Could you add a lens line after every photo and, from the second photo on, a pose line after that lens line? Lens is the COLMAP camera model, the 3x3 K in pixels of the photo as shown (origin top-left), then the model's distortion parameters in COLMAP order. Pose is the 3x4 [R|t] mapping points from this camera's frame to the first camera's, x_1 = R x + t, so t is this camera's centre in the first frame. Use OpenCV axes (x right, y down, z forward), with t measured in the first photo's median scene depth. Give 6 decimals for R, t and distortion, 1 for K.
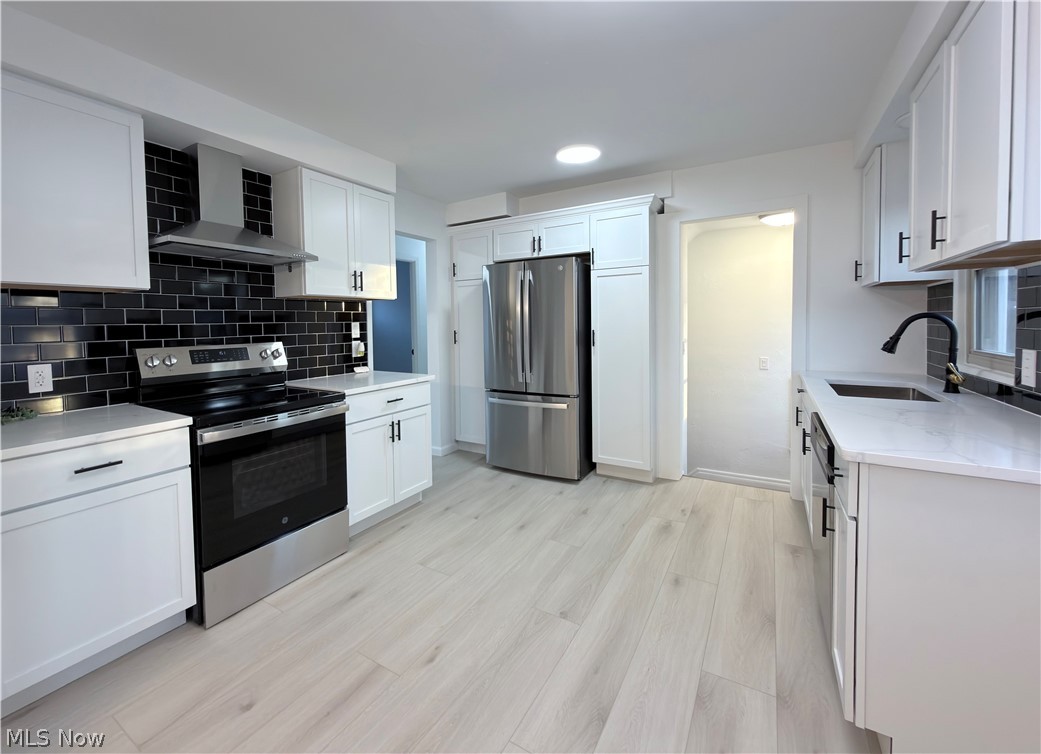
lens RADIAL K [[439.9, 0, 485.0], [0, 439.9, 341.8], [0, 0, 1]] dist [0.000999, -0.000033]
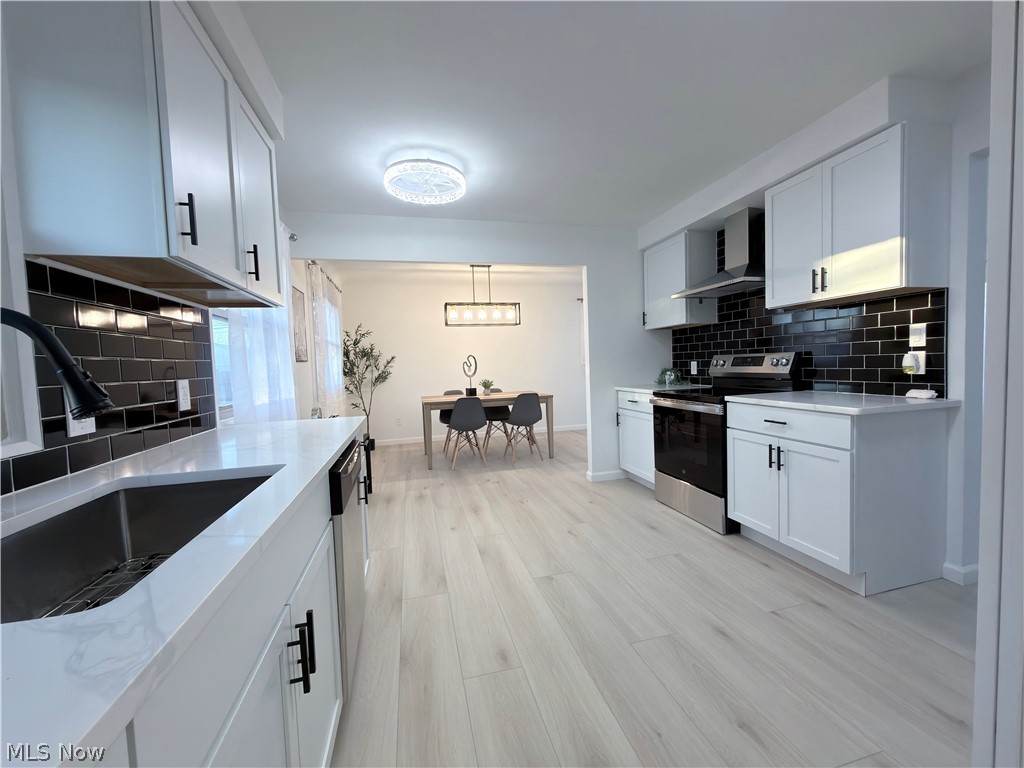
lens RADIAL K [[407.5, 0, 512.0], [0, 407.5, 384.0], [0, 0, 1]] dist [-0.000351, 0.000078]
pose [[-0.681002, 0.073797, -0.728554, 0.817464], [0.013671, 0.996017, 0.088110, -0.021200], [0.732154, 0.050043, -0.679298, 1.306377]]
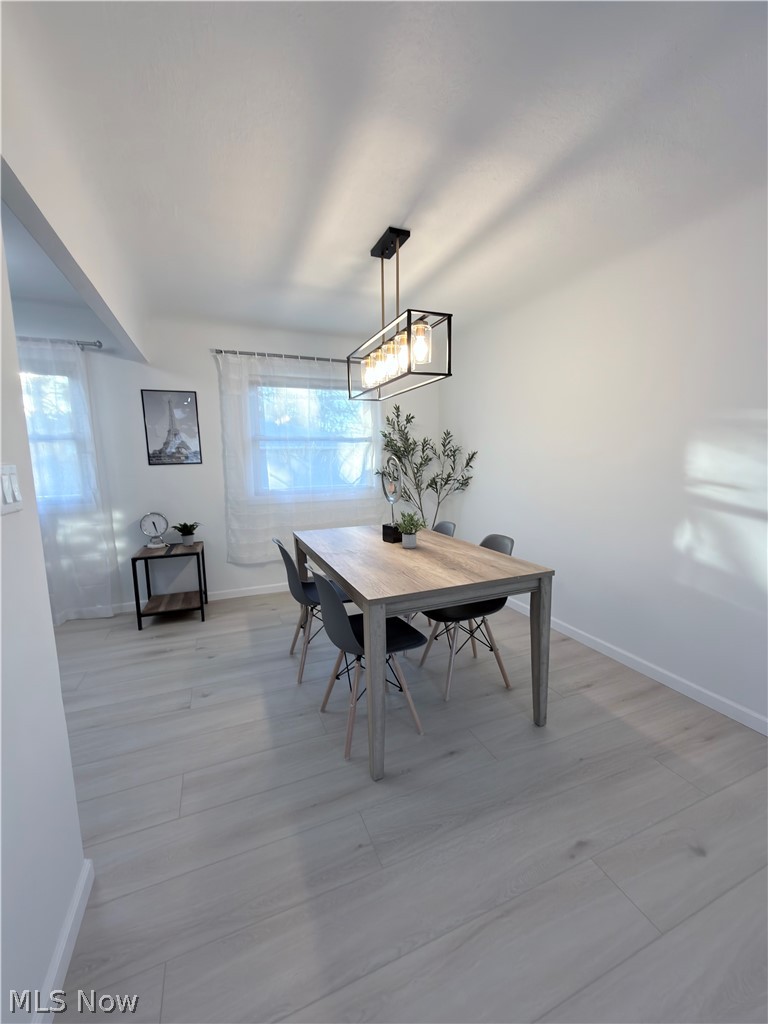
lens RADIAL K [[410.3, 0, 384.0], [0, 410.3, 512.0], [0, 0, 1]] dist [0.000786, 0.000077]
pose [[-0.819703, -0.053975, 0.570240, -1.111454], [0.046310, 0.986046, 0.159900, -0.015042], [-0.570914, 0.157478, -0.805766, 0.575140]]
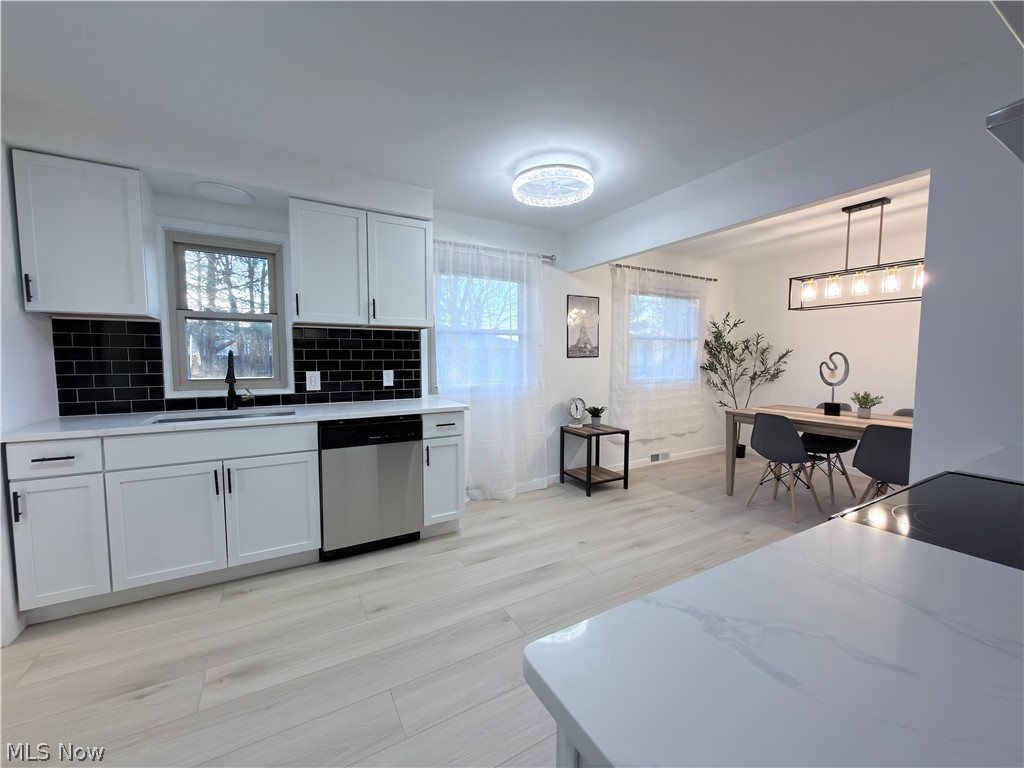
lens RADIAL K [[407.5, 0, 512.0], [0, 407.5, 384.0], [0, 0, 1]] dist [-0.000351, 0.000078]
pose [[-0.887823, -0.018601, 0.459808, -0.225264], [0.030126, 0.994690, 0.098408, -0.048359], [-0.459197, 0.101221, -0.882549, 1.427879]]
